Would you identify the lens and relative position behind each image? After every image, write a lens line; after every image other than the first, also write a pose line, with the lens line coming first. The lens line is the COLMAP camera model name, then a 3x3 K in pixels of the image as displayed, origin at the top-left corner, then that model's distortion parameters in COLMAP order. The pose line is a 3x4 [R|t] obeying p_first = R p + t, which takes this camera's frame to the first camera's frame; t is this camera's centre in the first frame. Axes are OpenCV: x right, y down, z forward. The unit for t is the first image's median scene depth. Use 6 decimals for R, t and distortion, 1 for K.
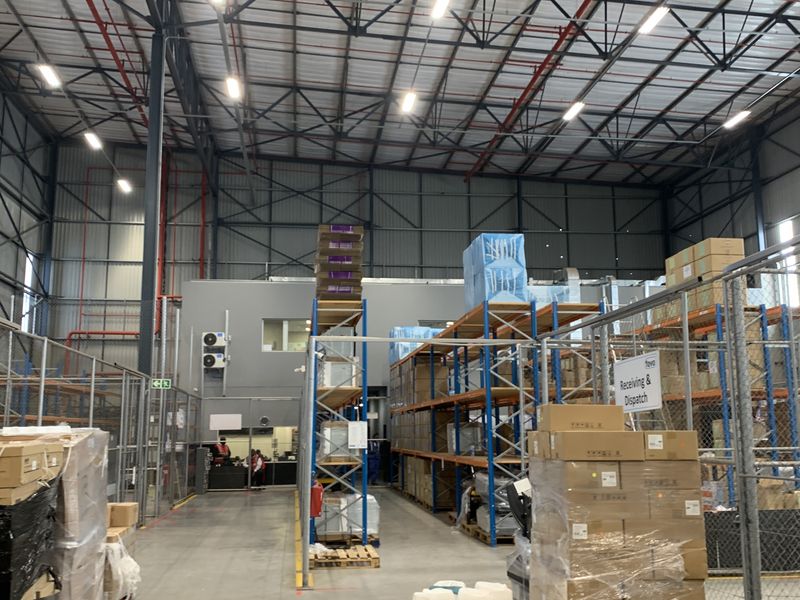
lens RADIAL K [[817.7, 0, 381.0], [0, 817.7, 301.6], [0, 0, 1]] dist [0.112140, -0.281924]
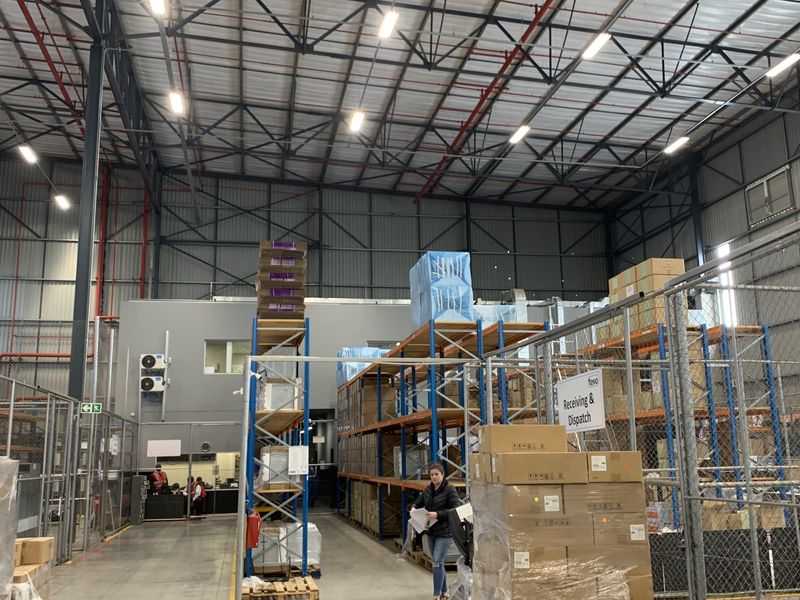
lens RADIAL K [[818.5, 0, 403.5], [0, 818.5, 288.7], [0, 0, 1]] dist [0.129944, -0.360008]
pose [[0.996303, 0.004436, 0.085797, 0.005198], [-0.000798, 0.999101, -0.042396, 0.001822], [-0.085908, 0.042171, 0.995410, 0.012646]]
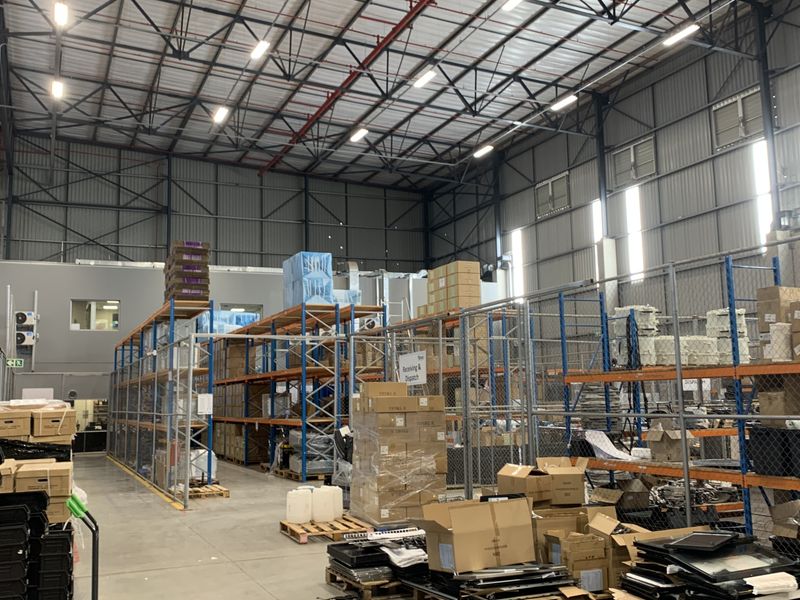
lens RADIAL K [[819.1, 0, 397.7], [0, 819.1, 288.9], [0, 0, 1]] dist [0.114556, -0.293401]
pose [[0.954218, 0.025835, 0.297996, -0.067128], [-0.032182, 0.999347, 0.016409, -0.027015], [-0.297377, -0.025248, 0.954426, -0.177251]]
